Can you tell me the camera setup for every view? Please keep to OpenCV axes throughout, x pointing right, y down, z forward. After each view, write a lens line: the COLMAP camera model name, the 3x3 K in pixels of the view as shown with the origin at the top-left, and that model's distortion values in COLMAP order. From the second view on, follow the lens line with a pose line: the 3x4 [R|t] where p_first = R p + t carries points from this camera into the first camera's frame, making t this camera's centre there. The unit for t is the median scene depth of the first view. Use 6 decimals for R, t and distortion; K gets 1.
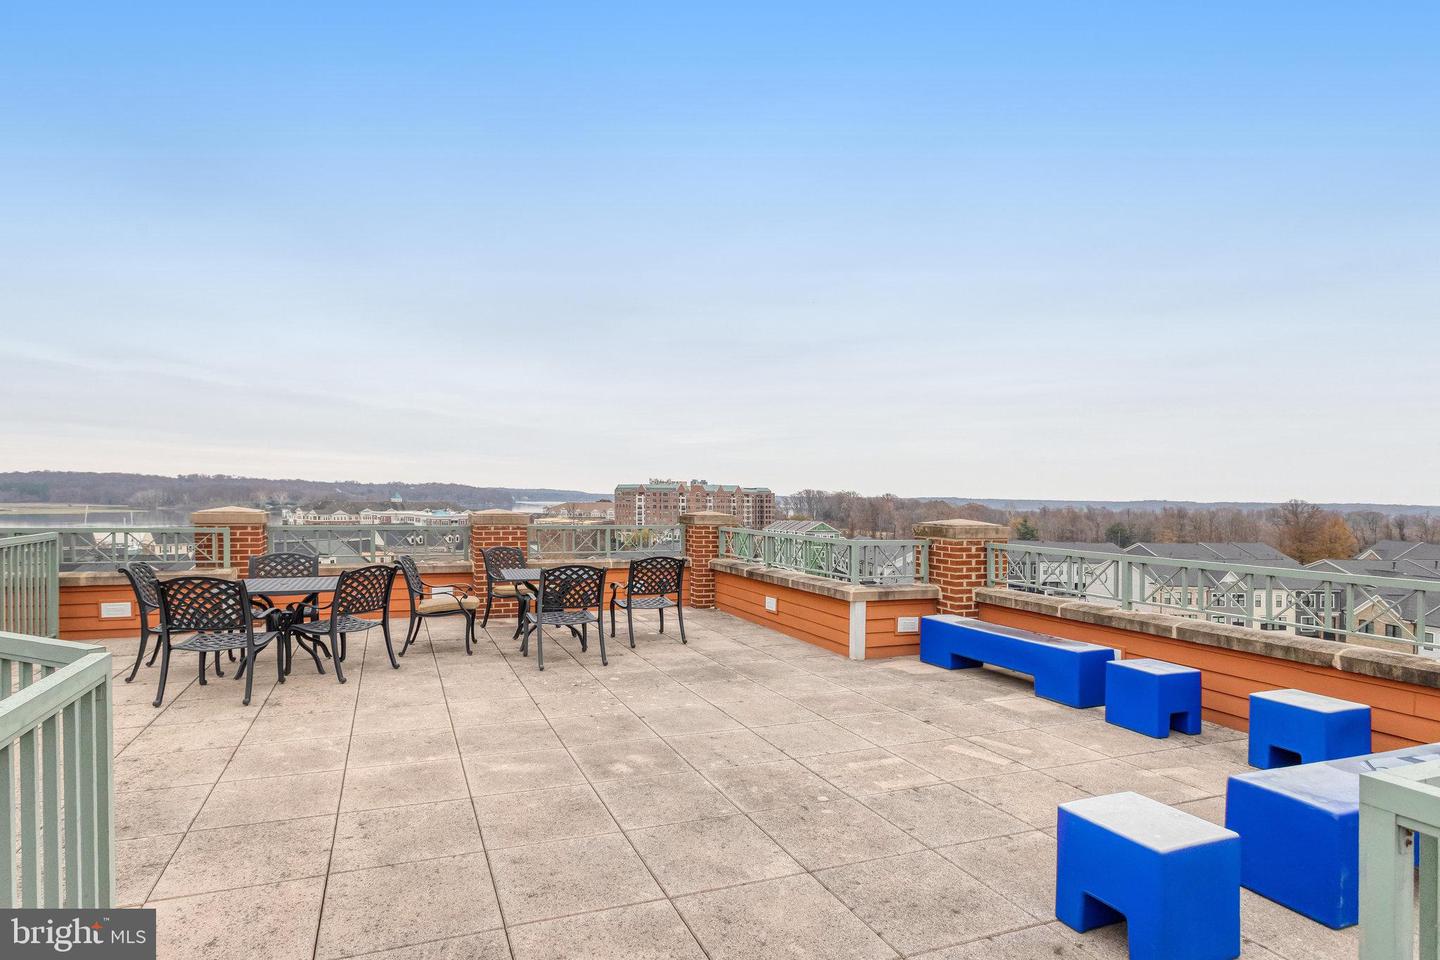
lens RADIAL K [[720.6, 0, 718.5], [0, 720.6, 483.4], [0, 0, 1]] dist [0.003715, 0.000745]
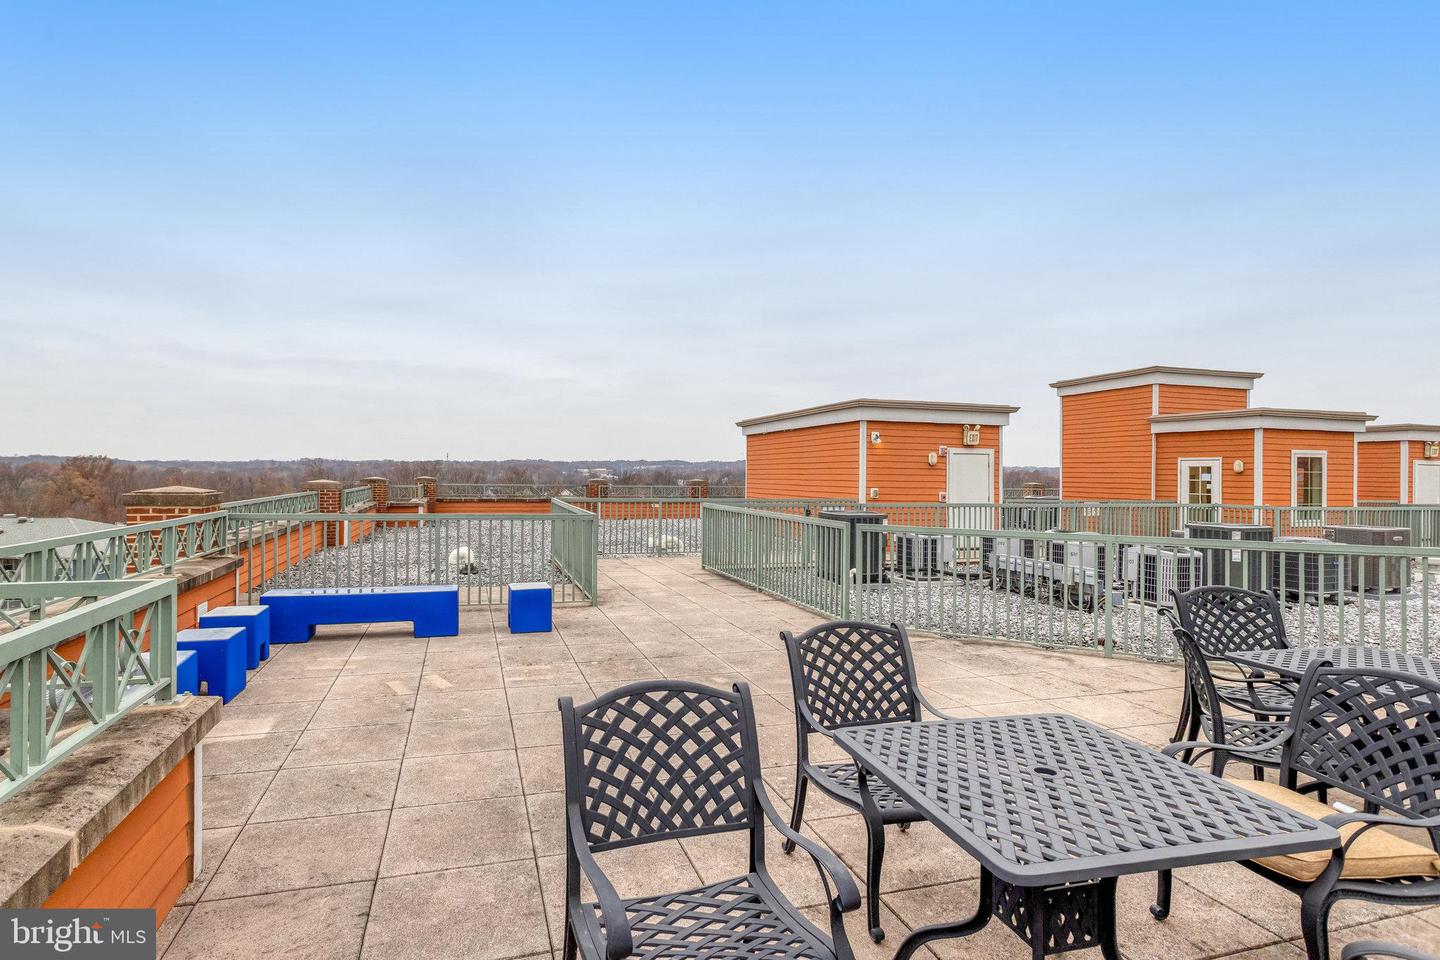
lens RADIAL K [[720.6, 0, 719.8], [0, 720.6, 475.0], [0, 0, 1]] dist [0.003715, 0.000745]
pose [[-0.996441, -0.030182, 0.078702, -0.019130], [-0.030982, 0.999480, -0.008952, 0.001448], [-0.078391, -0.011359, -0.996858, 0.197485]]
